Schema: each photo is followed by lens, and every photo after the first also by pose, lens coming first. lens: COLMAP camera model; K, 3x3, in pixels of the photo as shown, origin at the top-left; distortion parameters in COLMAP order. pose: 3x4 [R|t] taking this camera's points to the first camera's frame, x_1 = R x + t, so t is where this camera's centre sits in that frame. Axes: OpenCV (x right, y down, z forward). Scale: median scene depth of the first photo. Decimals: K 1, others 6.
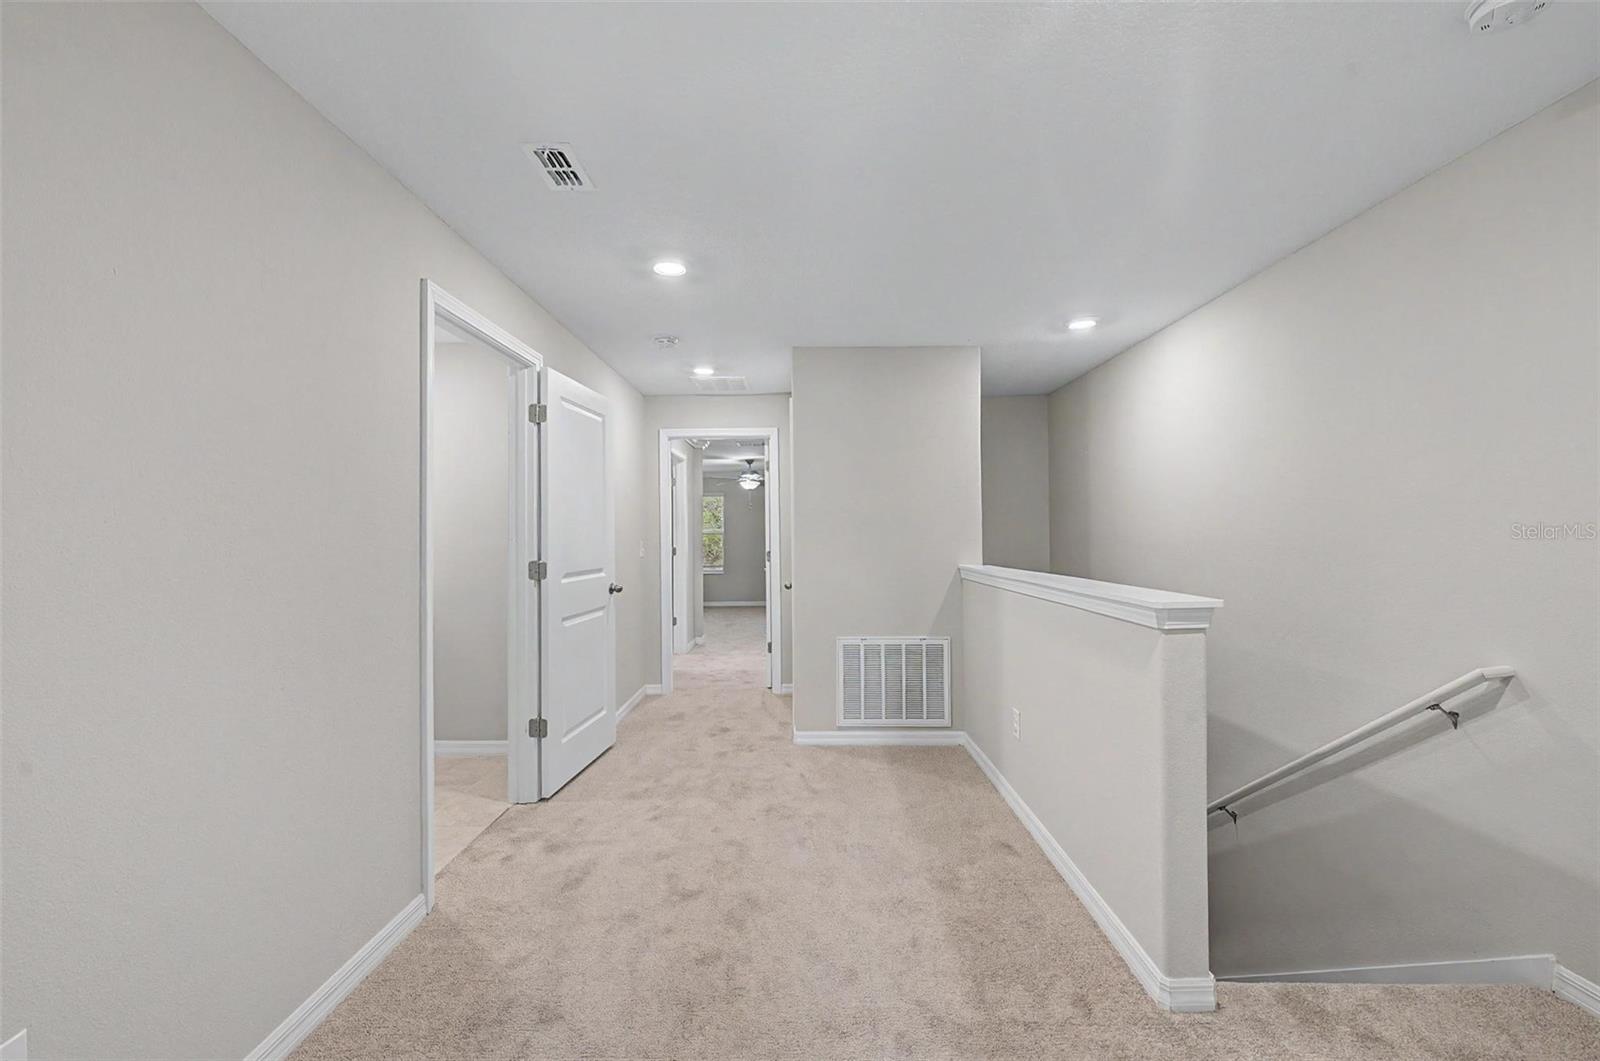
lens RADIAL K [[625.3, 0, 807.3], [0, 625.3, 527.9], [0, 0, 1]] dist [-0.001887, -0.001170]
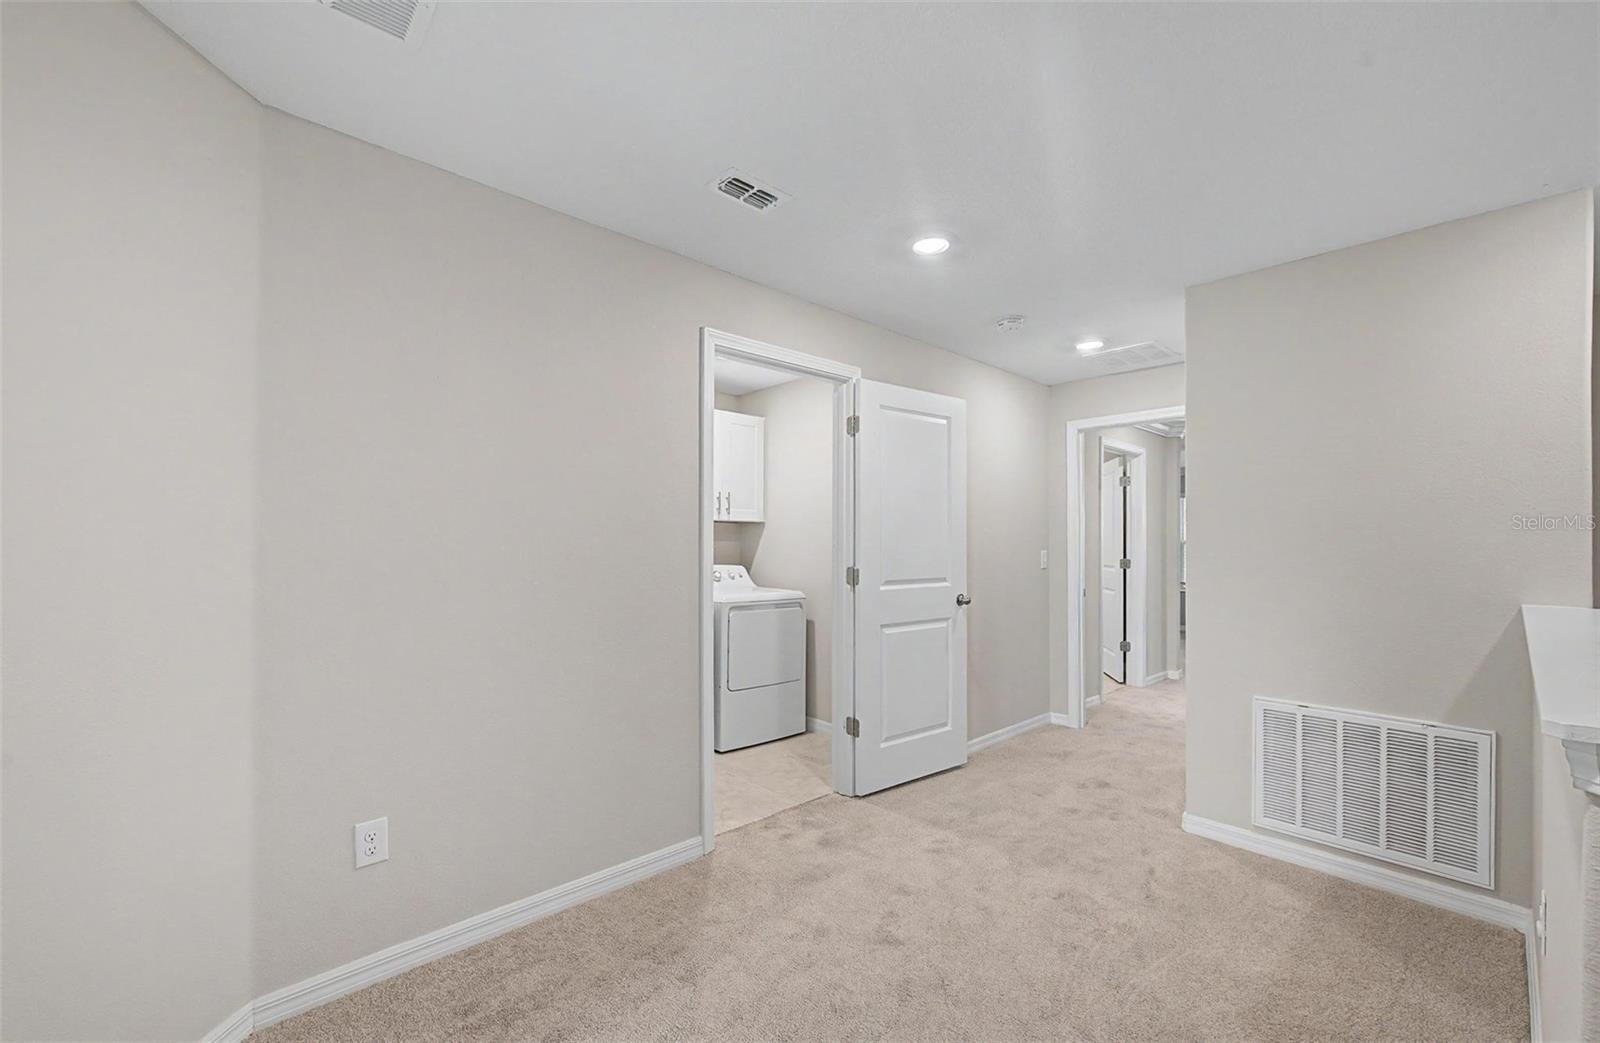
lens RADIAL K [[653.5, 0, 811.2], [0, 653.5, 543.2], [0, 0, 1]] dist [-0.000285, -0.001173]
pose [[0.685015, 0.013503, -0.728404, 0.255955], [-0.003887, 0.999882, 0.014880, -0.002097], [0.728519, -0.007362, 0.684986, 0.166628]]
